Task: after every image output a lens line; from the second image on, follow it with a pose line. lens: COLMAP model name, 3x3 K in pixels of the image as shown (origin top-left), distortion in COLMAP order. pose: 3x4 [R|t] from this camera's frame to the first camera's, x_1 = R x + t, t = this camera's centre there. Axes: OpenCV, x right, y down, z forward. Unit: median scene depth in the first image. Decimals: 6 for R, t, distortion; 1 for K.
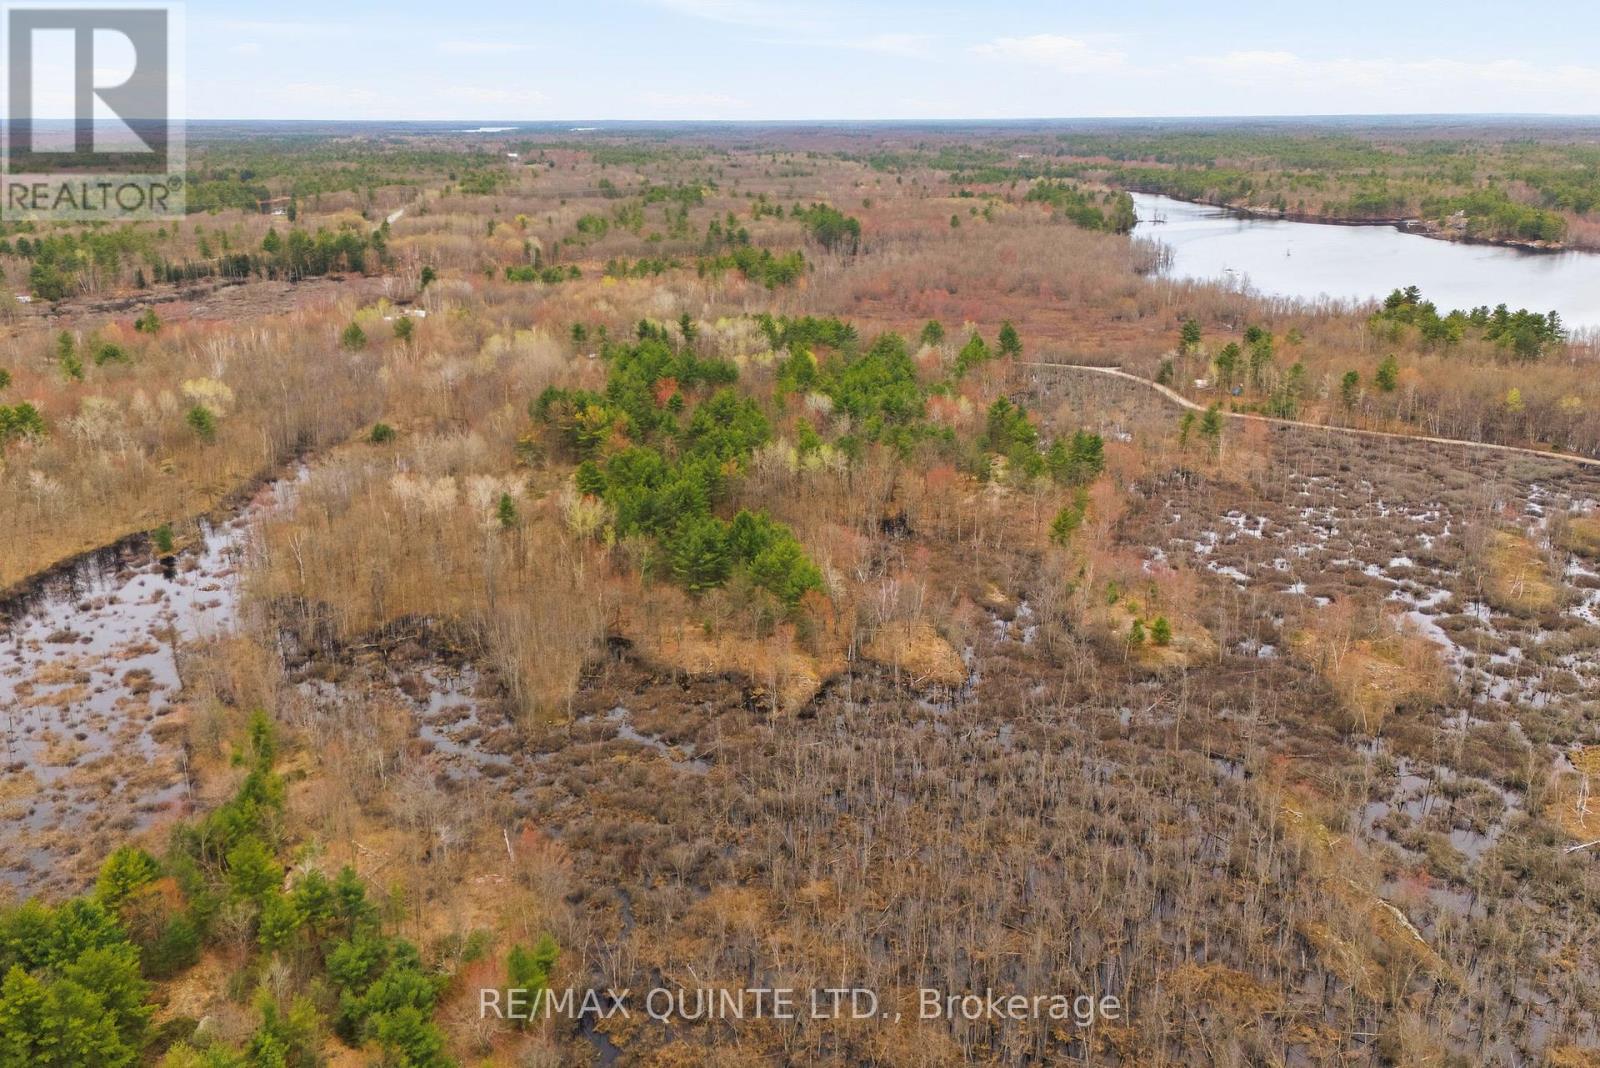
lens RADIAL K [[1389.9, 0, 795.0], [0, 1389.9, 543.0], [0, 0, 1]] dist [0.092426, -0.105000]
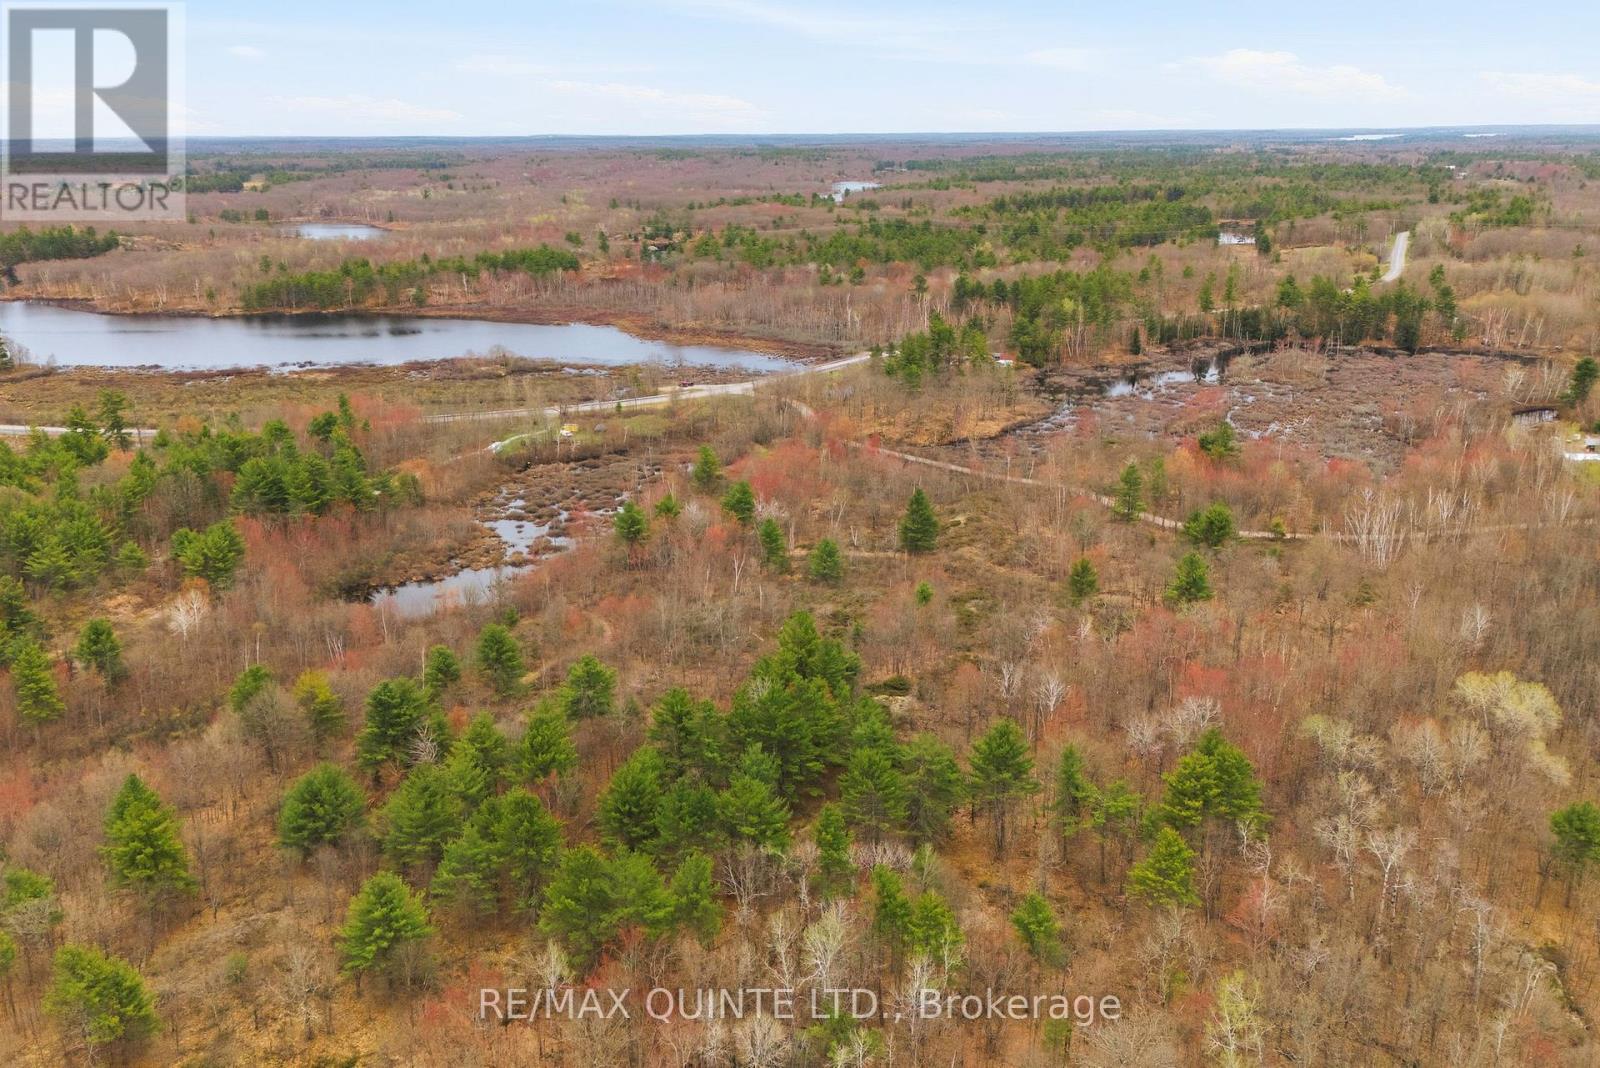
lens RADIAL K [[1389.9, 0, 795.0], [0, 1389.9, 543.0], [0, 0, 1]] dist [0.092426, -0.105000]
pose [[0.848329, 0.152232, -0.507113, -0.112864], [-0.155030, 0.987216, 0.037014, -0.040337], [0.506265, 0.047218, 0.861084, 0.132072]]
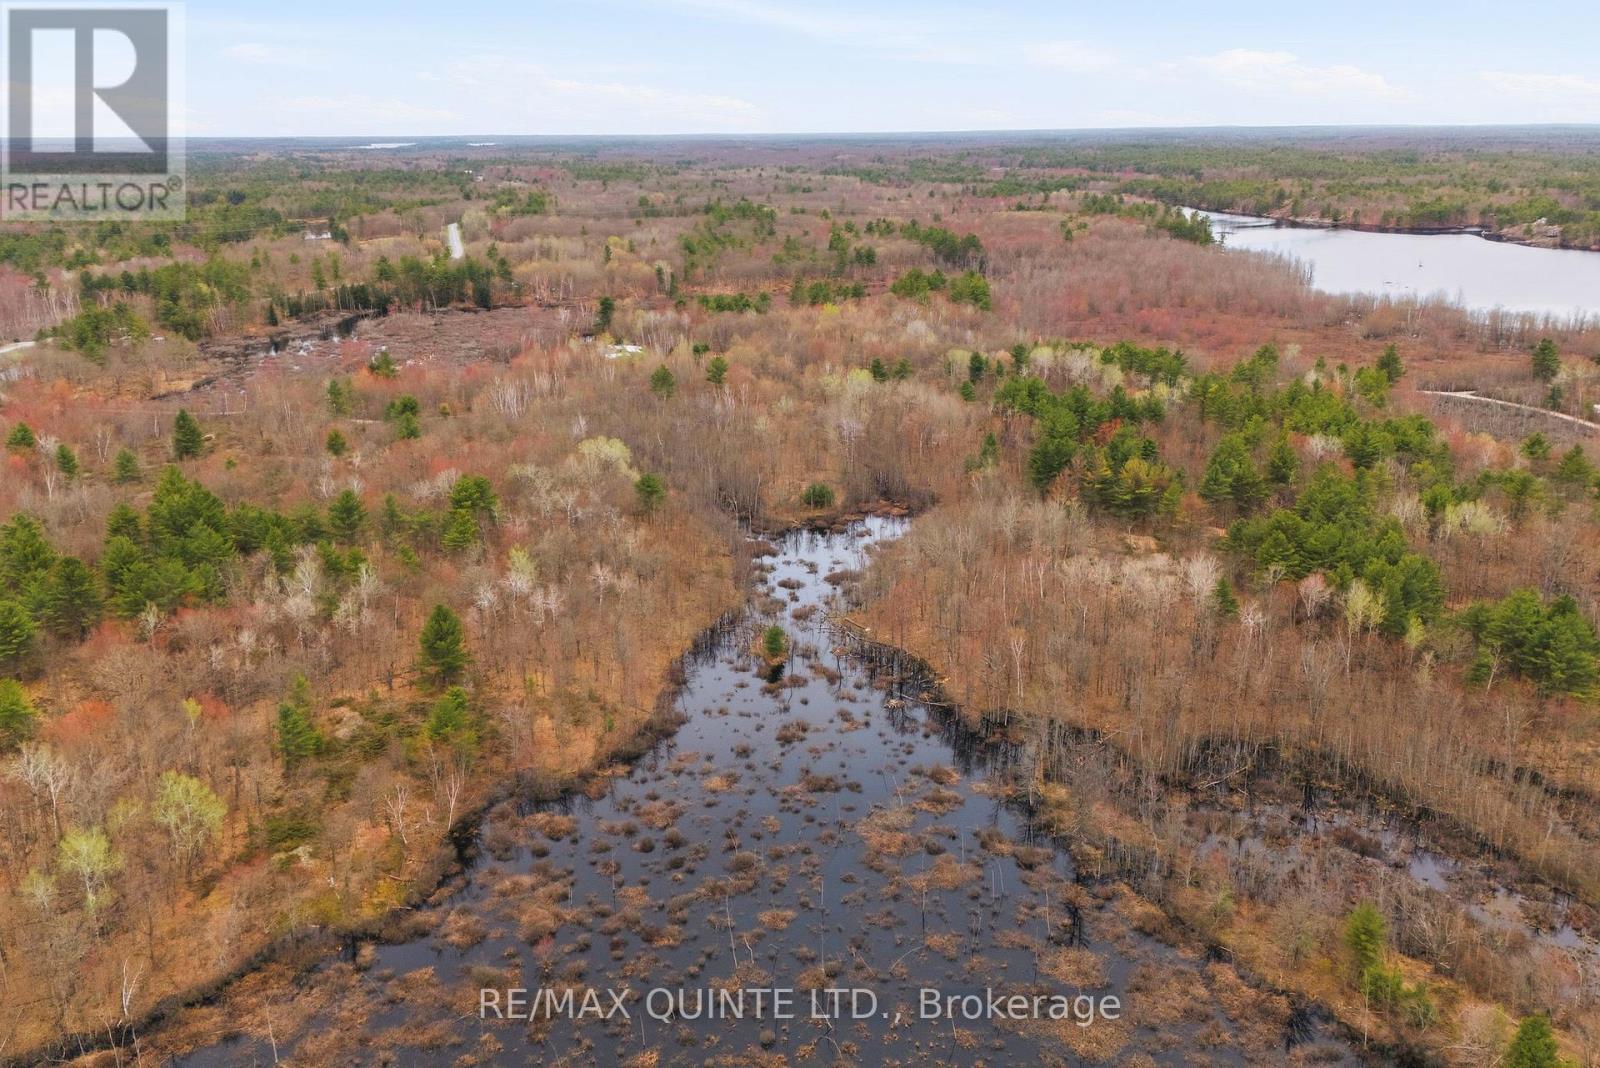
lens RADIAL K [[1389.9, 0, 795.0], [0, 1389.9, 543.0], [0, 0, 1]] dist [0.092426, -0.105000]
pose [[0.995885, -0.031941, 0.084807, -0.109419], [0.032717, 0.999434, -0.007783, -0.011753], [-0.084510, 0.010526, 0.996367, 0.038619]]
